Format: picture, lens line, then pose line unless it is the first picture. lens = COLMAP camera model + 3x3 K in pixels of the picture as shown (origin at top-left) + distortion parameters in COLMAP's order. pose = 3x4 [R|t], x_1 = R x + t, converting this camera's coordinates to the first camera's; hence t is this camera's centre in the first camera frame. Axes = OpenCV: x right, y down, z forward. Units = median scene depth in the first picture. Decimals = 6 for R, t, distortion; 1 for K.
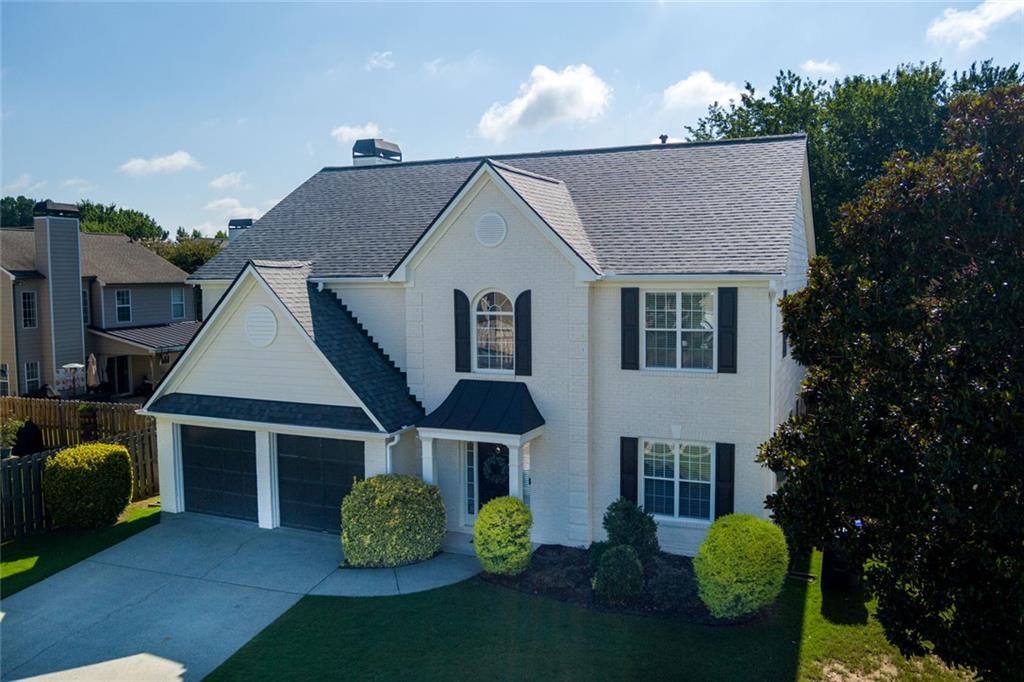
lens RADIAL K [[824.6, 0, 508.9], [0, 824.6, 340.9], [0, 0, 1]] dist [-0.069861, 0.006772]
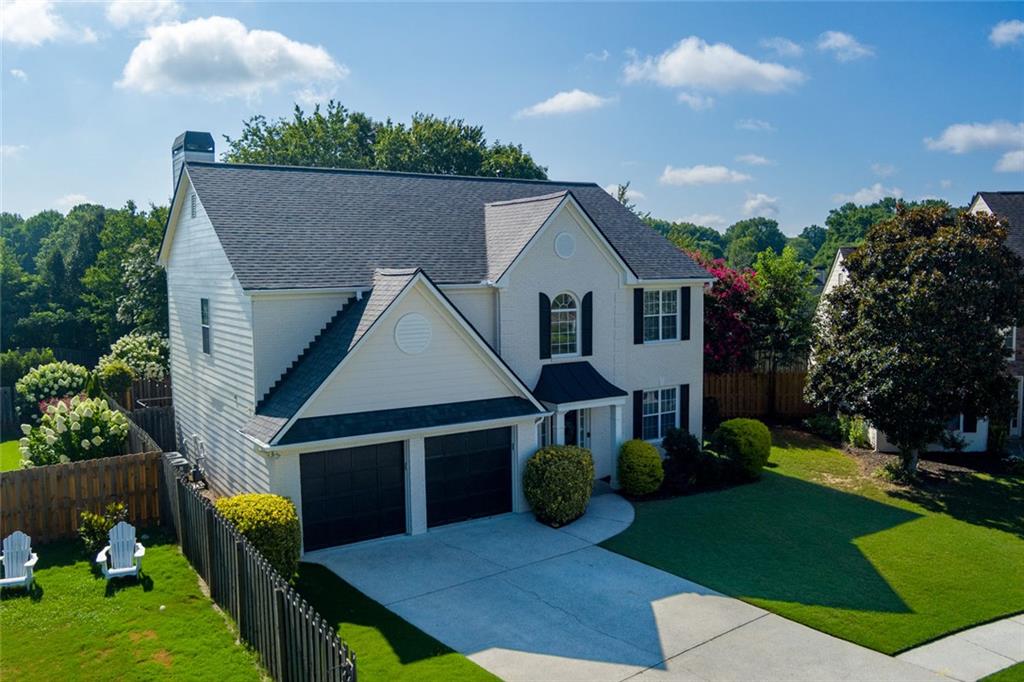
lens RADIAL K [[824.6, 0, 513.2], [0, 824.6, 336.0], [0, 0, 1]] dist [-0.069861, 0.006772]
pose [[0.545270, -0.066576, 0.835613, -1.153402], [0.072995, 0.996826, 0.031788, -0.040550], [-0.835076, 0.043662, 0.548399, 0.368193]]
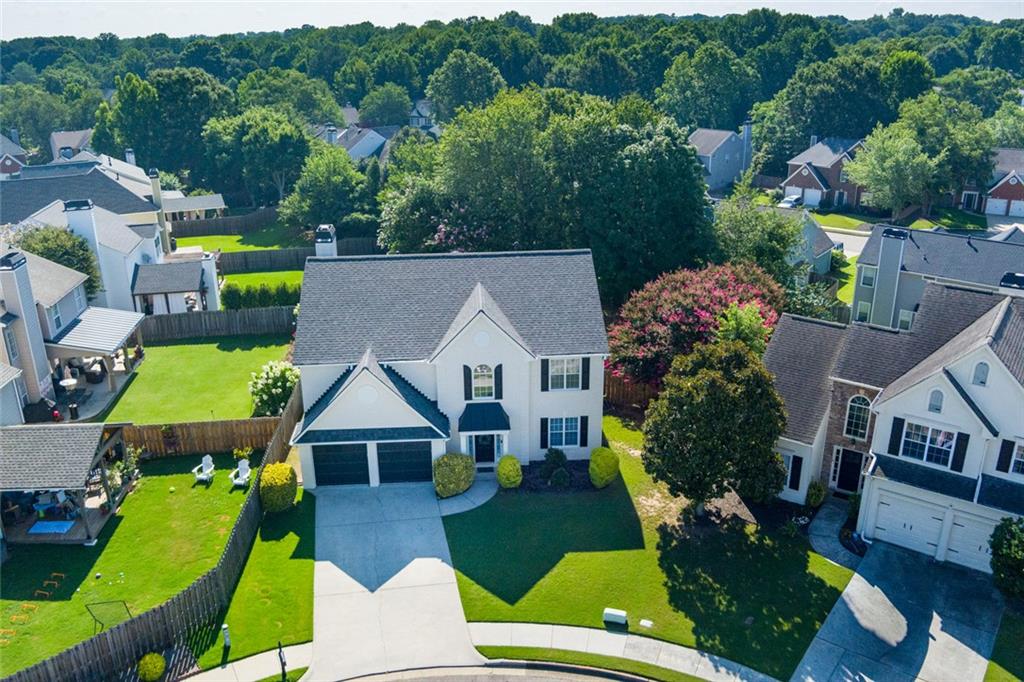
lens RADIAL K [[824.6, 0, 510.1], [0, 824.6, 336.0], [0, 0, 1]] dist [-0.069861, 0.006772]
pose [[0.885308, -0.160596, 0.436392, -0.901344], [0.037885, 0.960259, 0.276526, -0.738540], [-0.463459, -0.228278, 0.856210, -0.887974]]
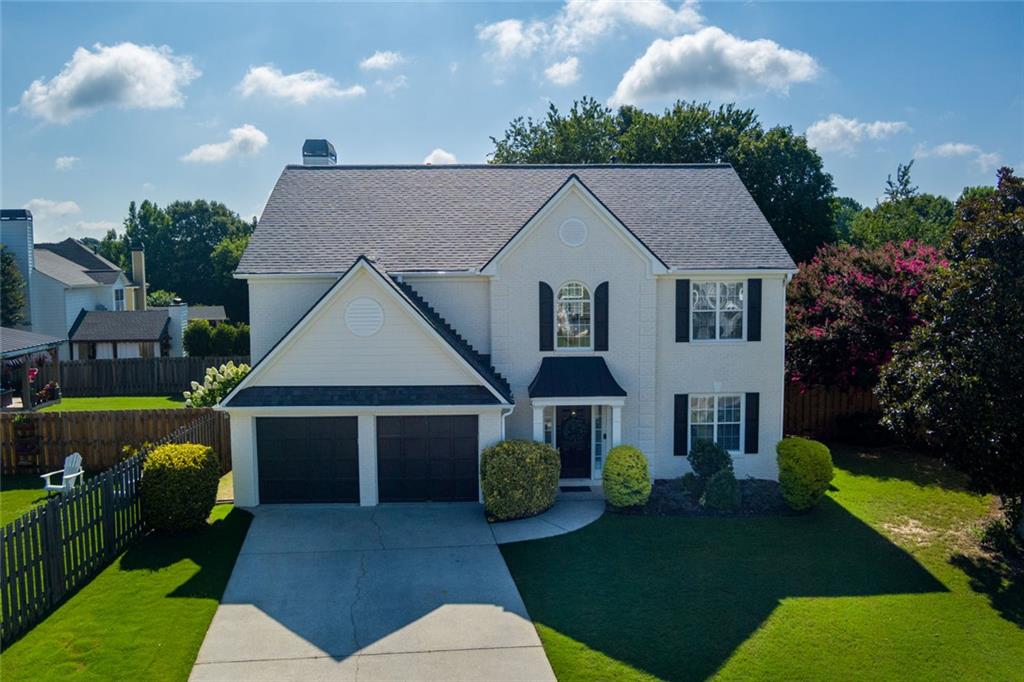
lens RADIAL K [[824.6, 0, 507.8], [0, 824.6, 338.3], [0, 0, 1]] dist [-0.069861, 0.006772]
pose [[0.901161, -0.035242, 0.432051, -0.640442], [0.034933, 0.999352, 0.008654, 0.007624], [-0.432076, 0.007294, 0.901808, -0.053446]]
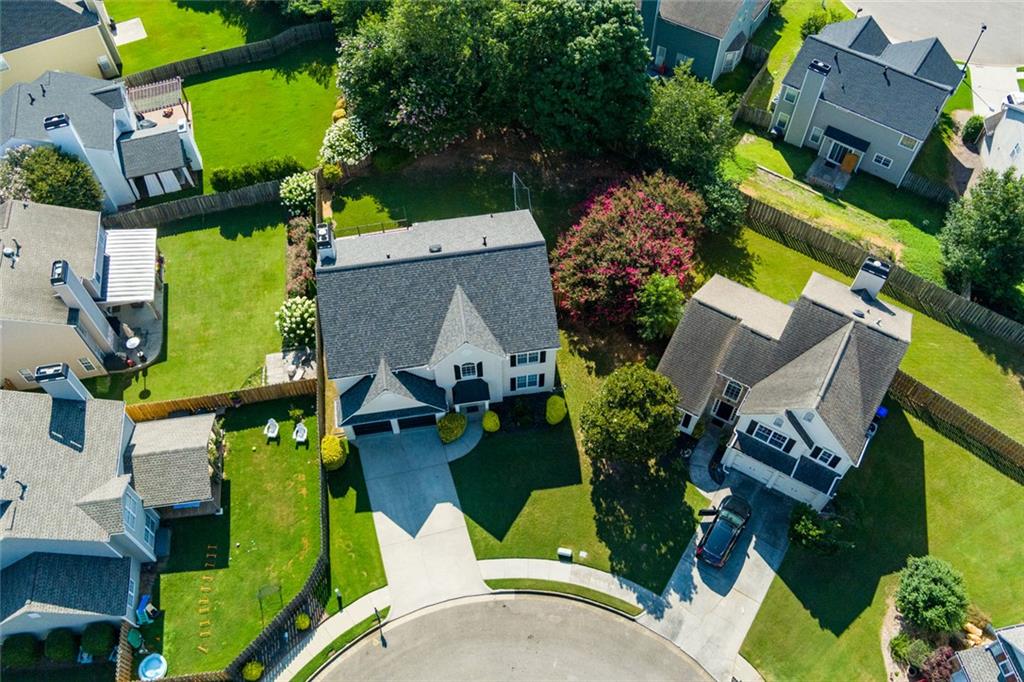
lens RADIAL K [[824.6, 0, 507.3], [0, 824.6, 333.0], [0, 0, 1]] dist [-0.069861, 0.006772]
pose [[0.842005, -0.442695, 0.308301, -0.771653], [0.038407, 0.619231, 0.784269, -2.462871], [-0.538101, -0.648517, 0.538398, -0.603622]]
